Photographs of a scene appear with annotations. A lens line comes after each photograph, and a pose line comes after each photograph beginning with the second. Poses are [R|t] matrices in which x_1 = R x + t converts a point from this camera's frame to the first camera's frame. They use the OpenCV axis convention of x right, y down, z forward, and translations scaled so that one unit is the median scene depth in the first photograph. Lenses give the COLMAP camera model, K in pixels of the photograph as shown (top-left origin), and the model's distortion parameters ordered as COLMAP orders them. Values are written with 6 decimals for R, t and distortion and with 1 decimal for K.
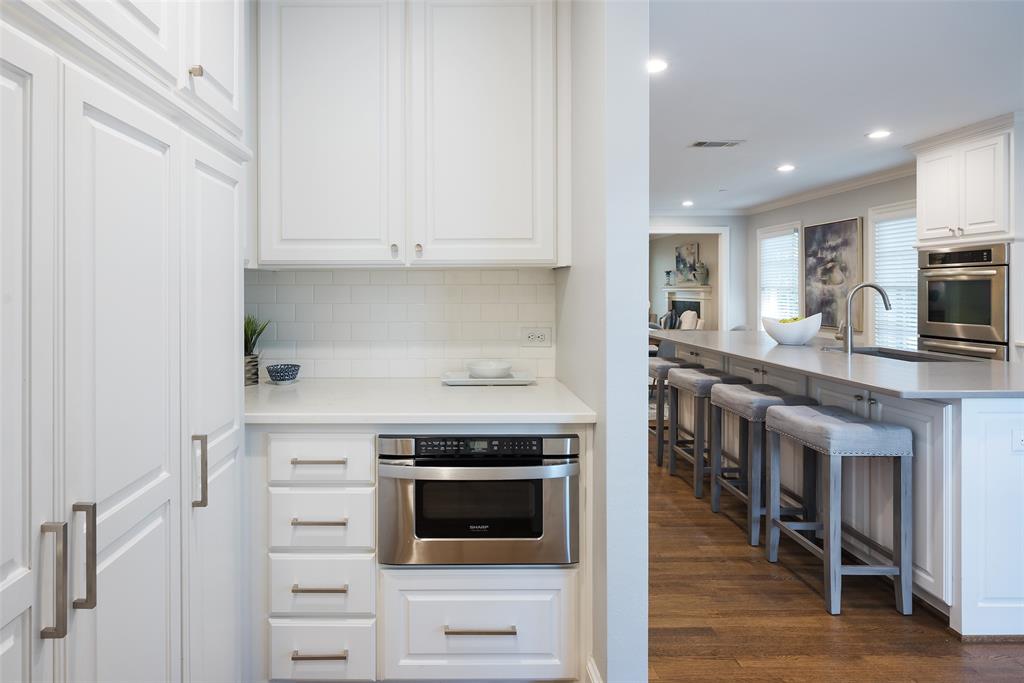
lens RADIAL K [[518.6, 0, 505.8], [0, 518.6, 290.2], [0, 0, 1]] dist [0.005513, -0.004295]
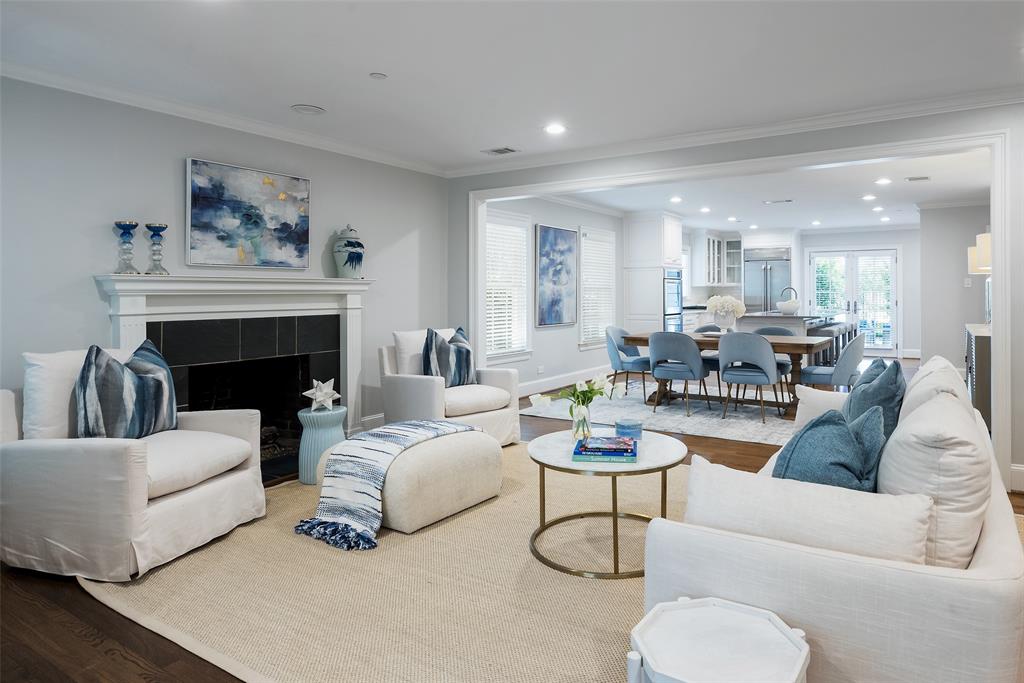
lens RADIAL K [[521.9, 0, 520.8], [0, 521.9, 293.0], [0, 0, 1]] dist [-0.019569, -0.000043]
pose [[-0.726800, 0.002941, 0.686842, -0.070559], [0.004274, 0.999991, 0.000240, 0.005350], [-0.686835, 0.003110, -0.726806, 1.929511]]
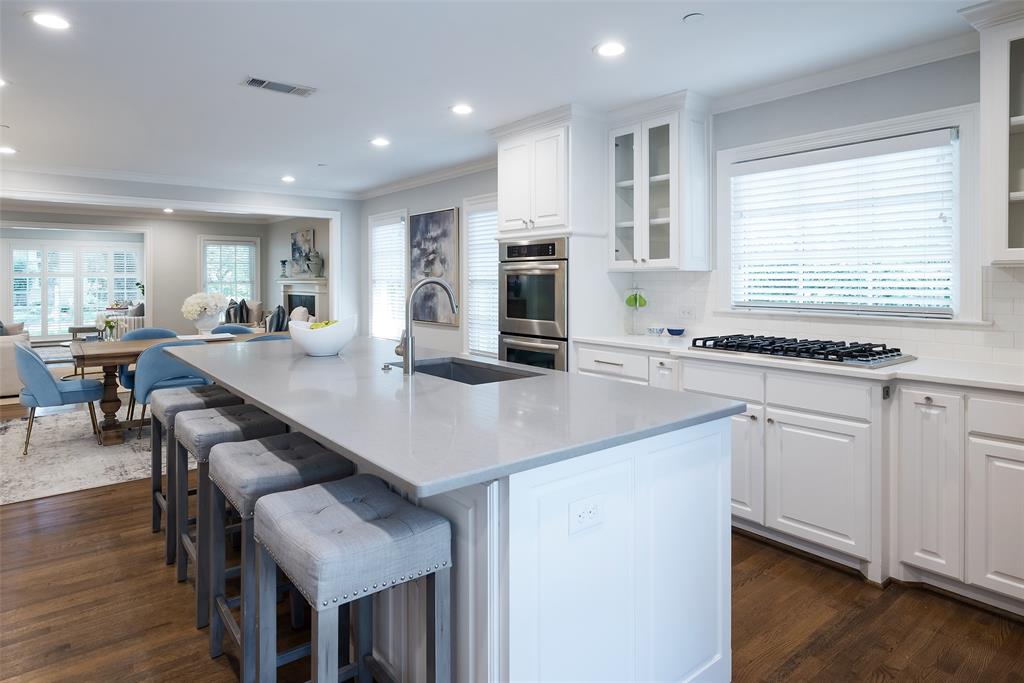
lens RADIAL K [[518.6, 0, 512.7], [0, 518.6, 274.8], [0, 0, 1]] dist [0.005513, -0.004295]
pose [[0.789864, 0.004959, 0.613262, 0.169514], [0.002481, 0.999933, -0.011281, -0.004957], [-0.613277, 0.010432, 0.789799, 0.172163]]
